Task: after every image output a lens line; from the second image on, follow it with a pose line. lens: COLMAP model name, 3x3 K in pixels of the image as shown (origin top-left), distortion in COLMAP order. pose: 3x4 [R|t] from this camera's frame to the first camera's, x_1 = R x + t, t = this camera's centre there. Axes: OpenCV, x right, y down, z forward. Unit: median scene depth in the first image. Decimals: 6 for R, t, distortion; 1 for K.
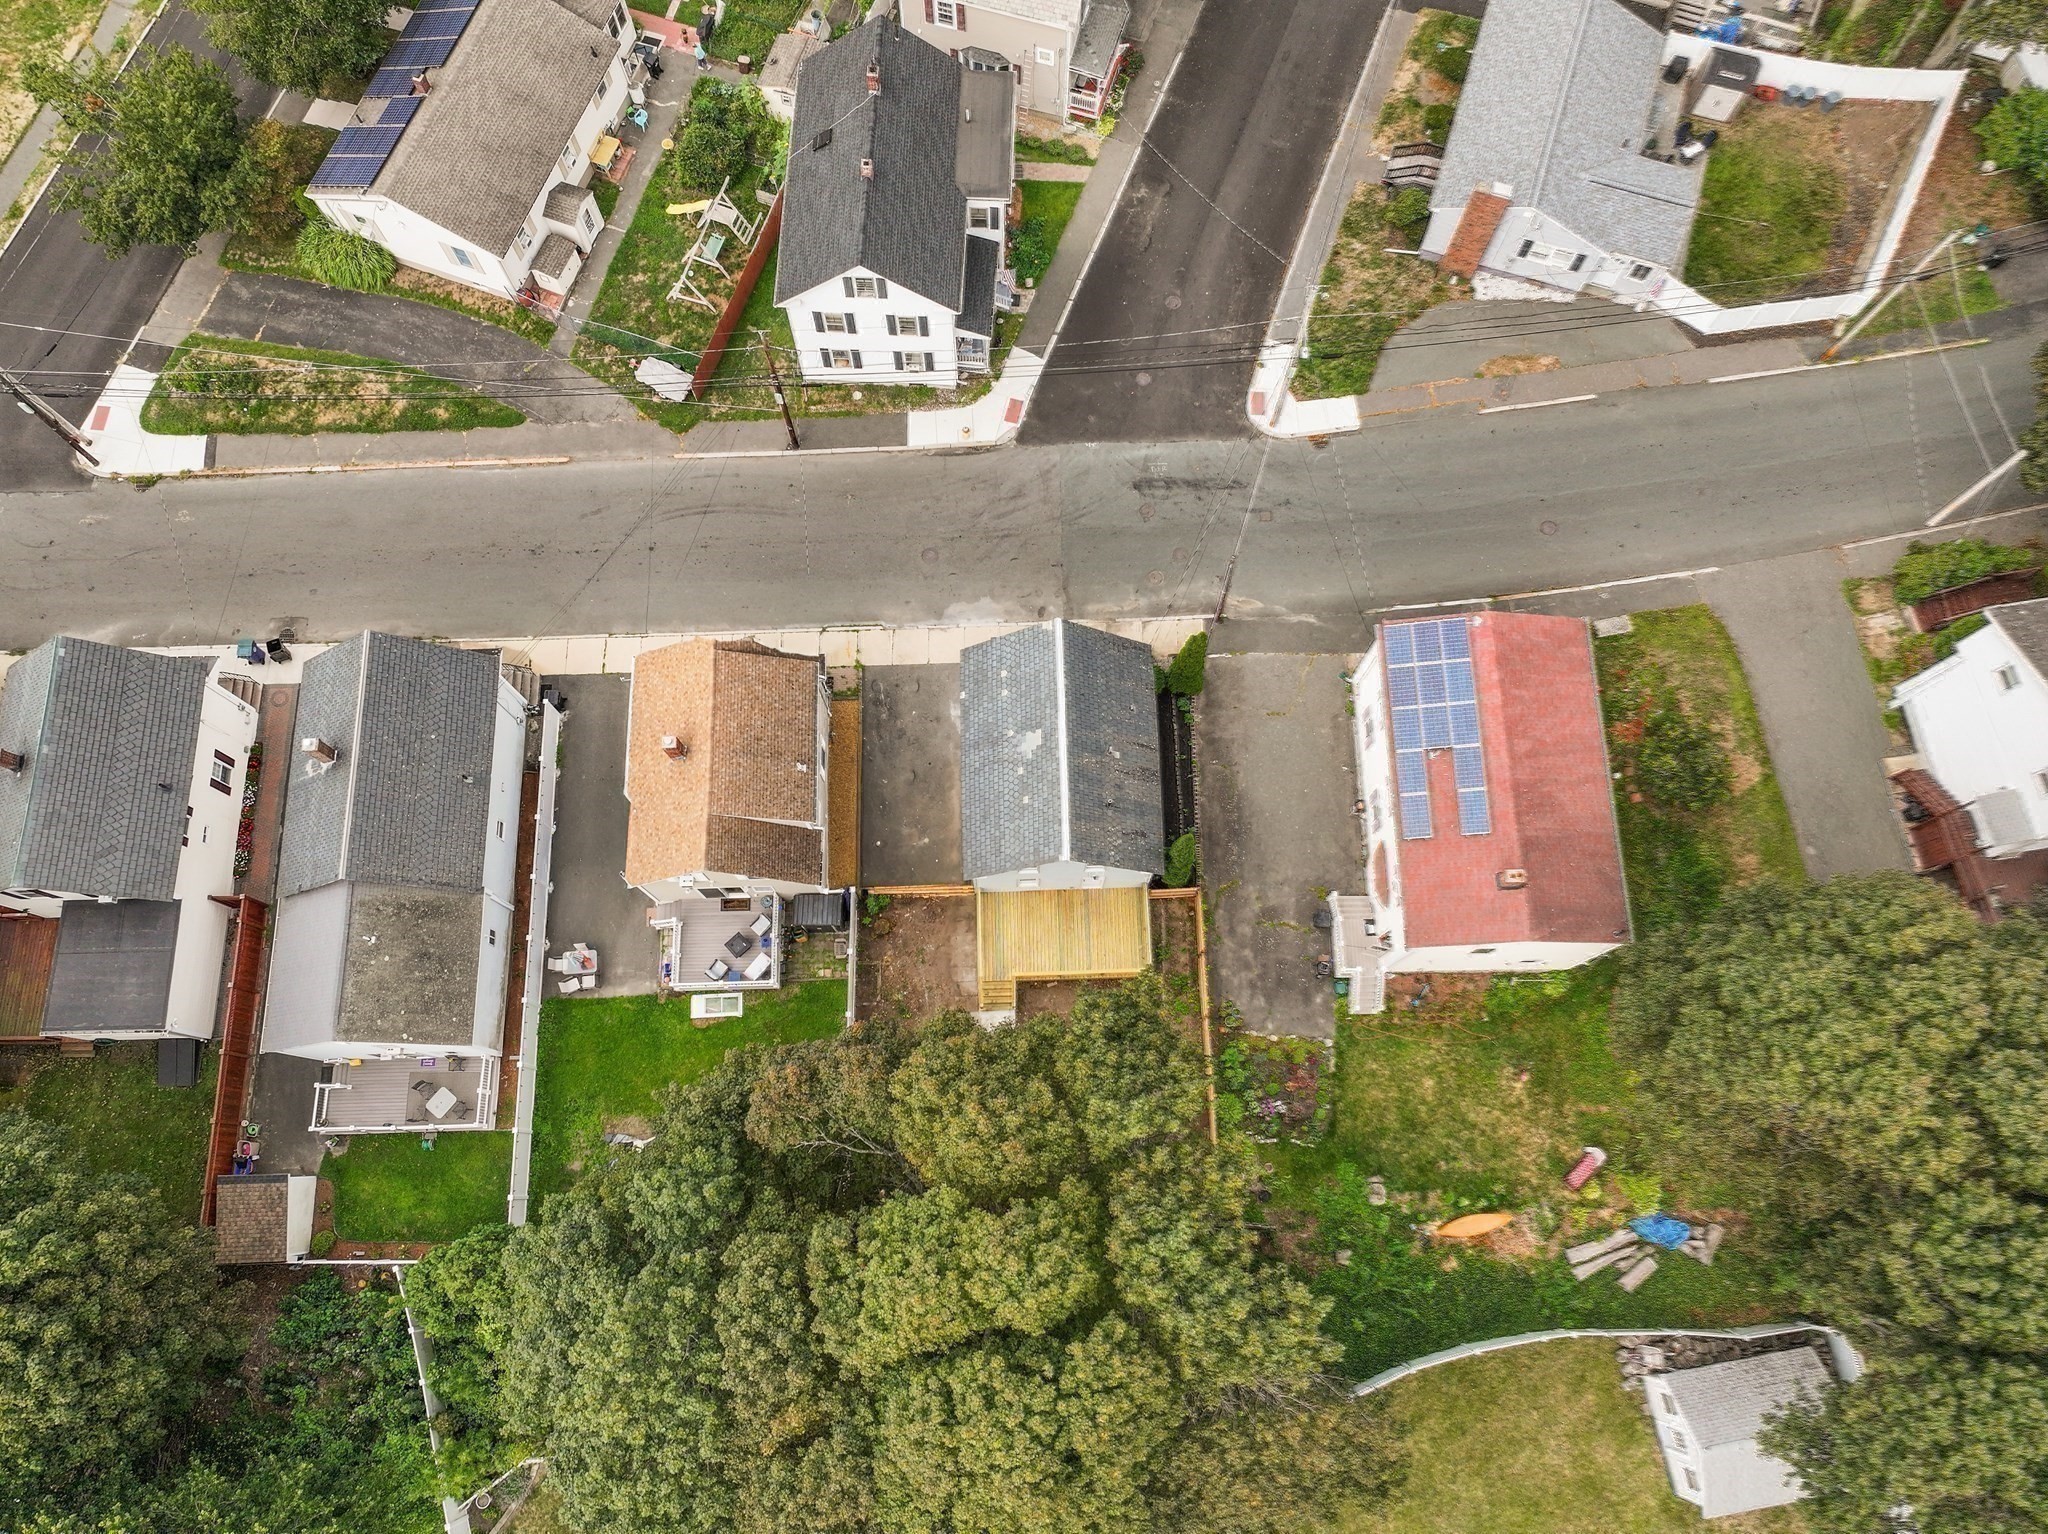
lens RADIAL K [[1448.1, 0, 1026.6], [0, 1448.1, 767.3], [0, 0, 1]] dist [0.009332, 0.018594]
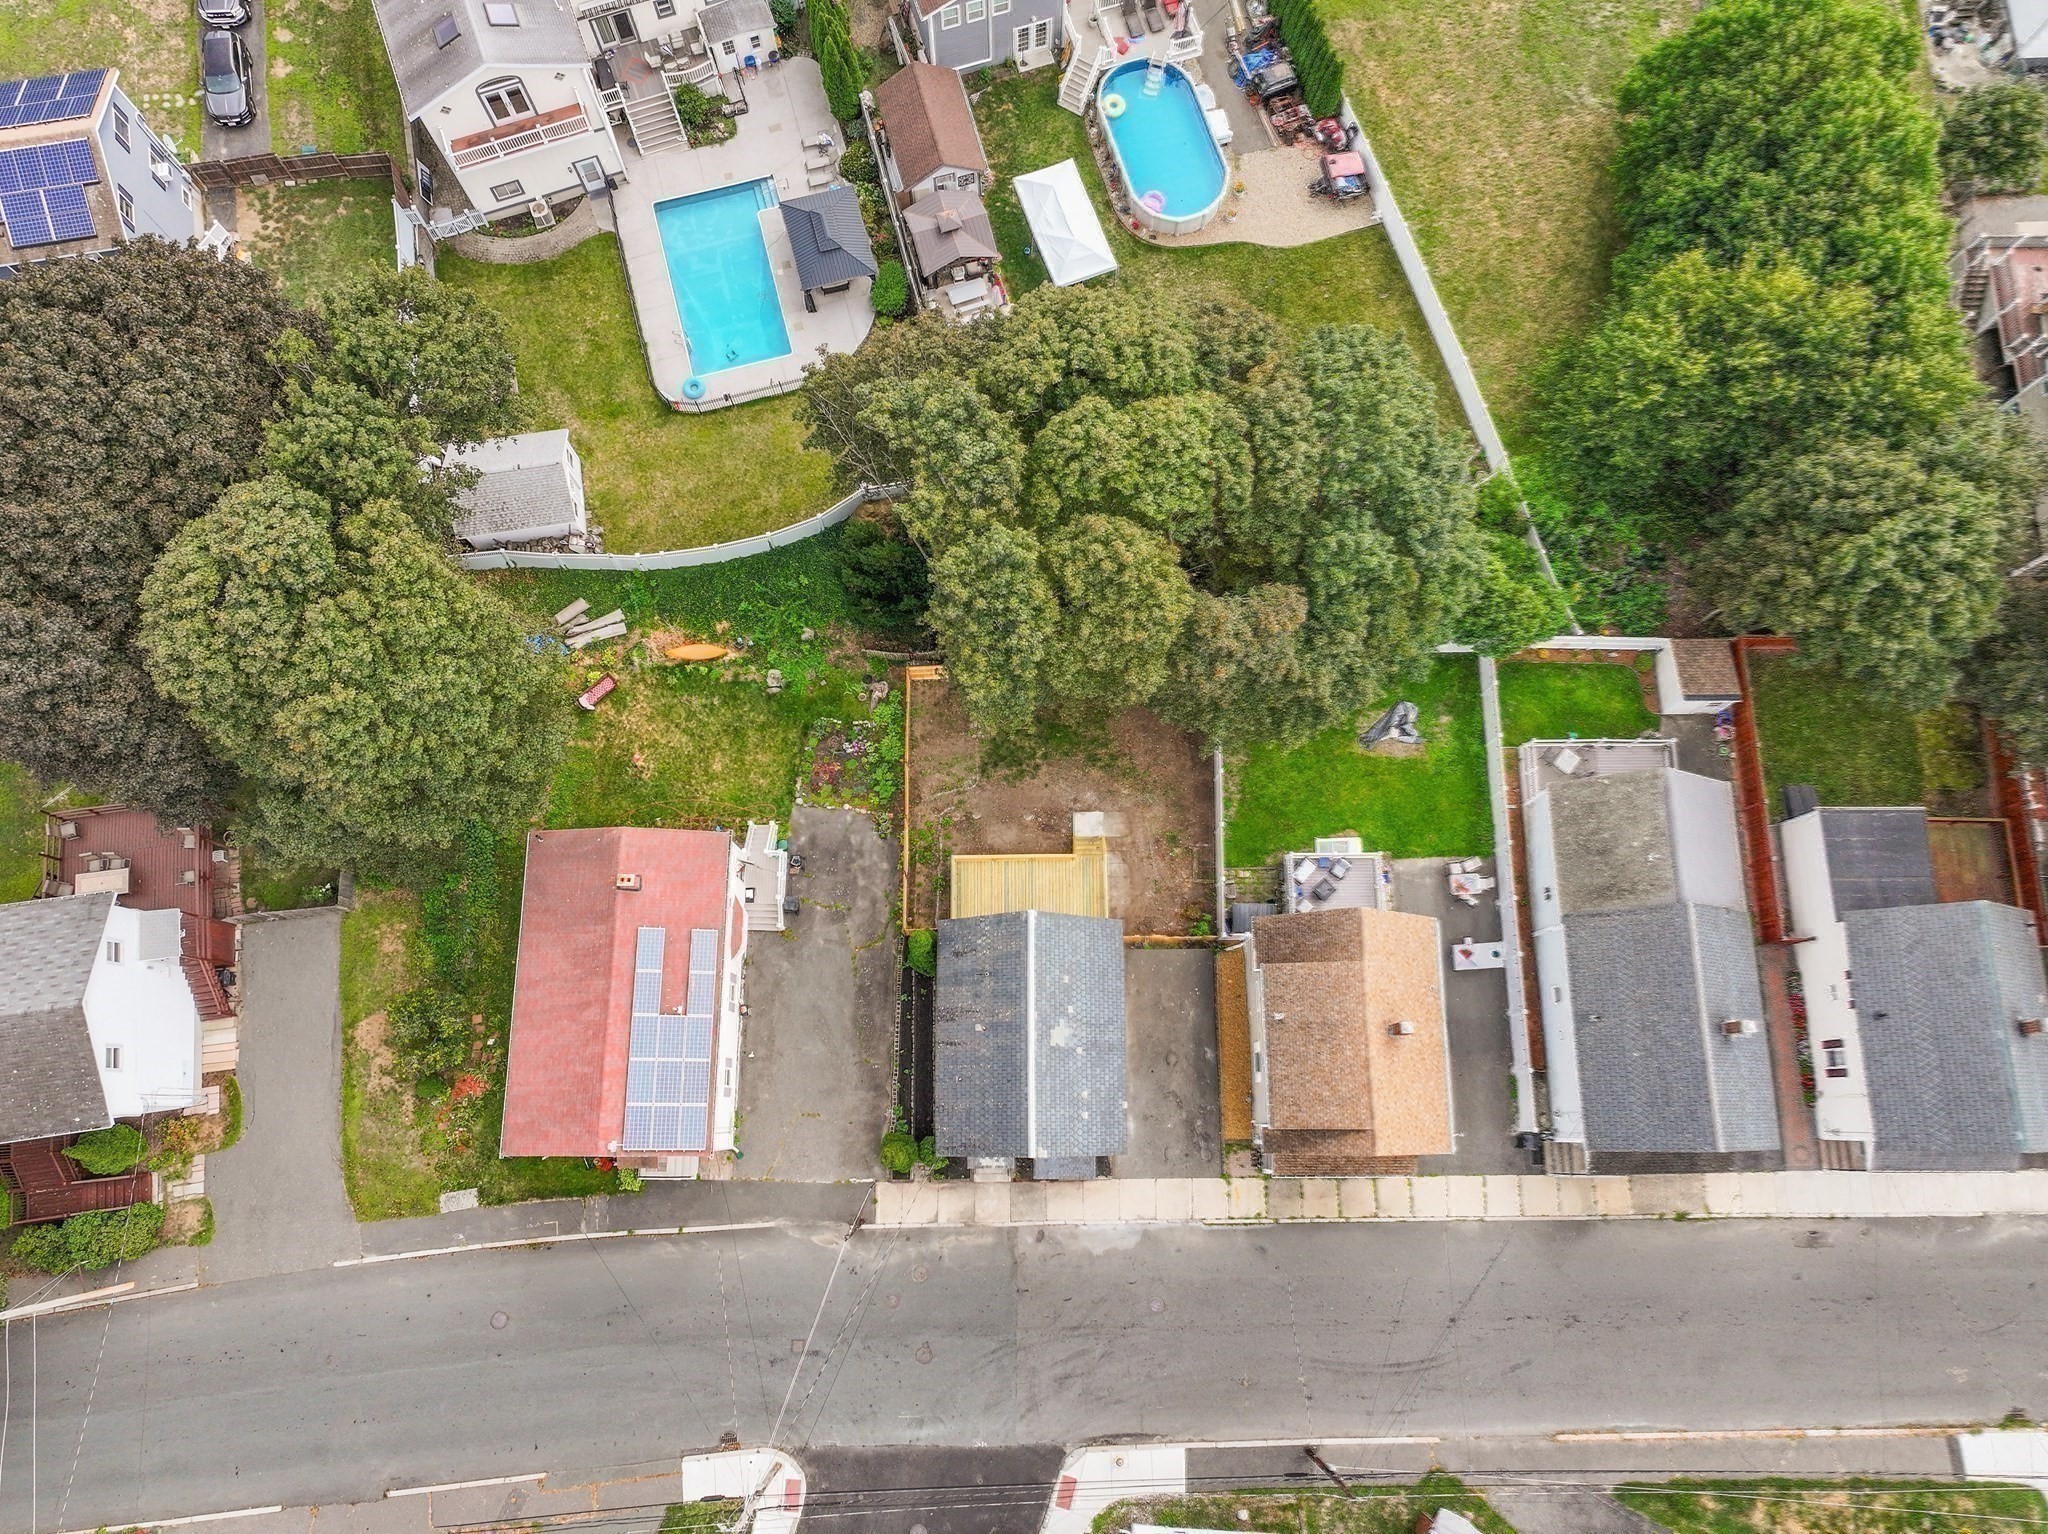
lens RADIAL K [[1448.1, 0, 1021.1], [0, 1448.1, 770.1], [0, 0, 1]] dist [0.009332, 0.018594]
pose [[-0.999707, -0.024056, 0.002824, 0.031636], [0.022169, -0.861808, 0.506751, -0.364212], [-0.009757, 0.506665, 0.862088, 0.003606]]
